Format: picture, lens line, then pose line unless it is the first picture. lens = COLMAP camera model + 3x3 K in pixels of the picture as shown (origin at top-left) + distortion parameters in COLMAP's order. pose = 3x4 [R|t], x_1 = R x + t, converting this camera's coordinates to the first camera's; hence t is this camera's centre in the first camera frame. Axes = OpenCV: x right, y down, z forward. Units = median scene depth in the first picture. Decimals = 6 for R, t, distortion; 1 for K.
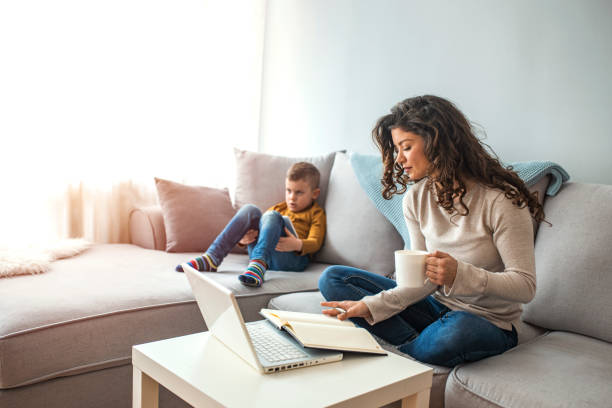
lens RADIAL K [[620.3, 0, 306.9], [0, 620.3, 191.3], [0, 0, 1]] dist [0.003217, 0.003243]
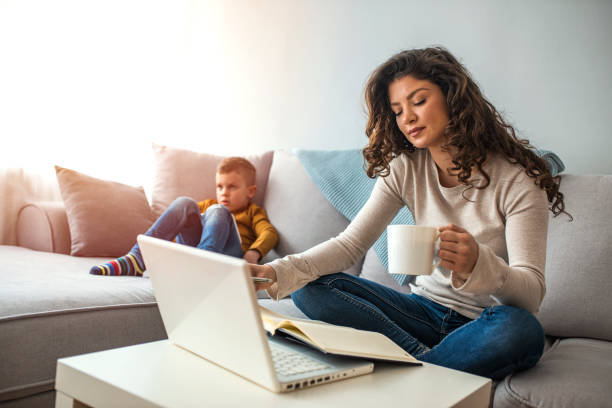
lens RADIAL K [[588.9, 0, 305.0], [0, 588.9, 203.2], [0, 0, 1]] dist [-0.000519, 0.009966]
pose [[0.975907, 0.032420, 0.215763, -0.110398], [-0.019569, 0.997919, -0.061437, 0.079040], [-0.217306, 0.055735, 0.974511, 0.226527]]
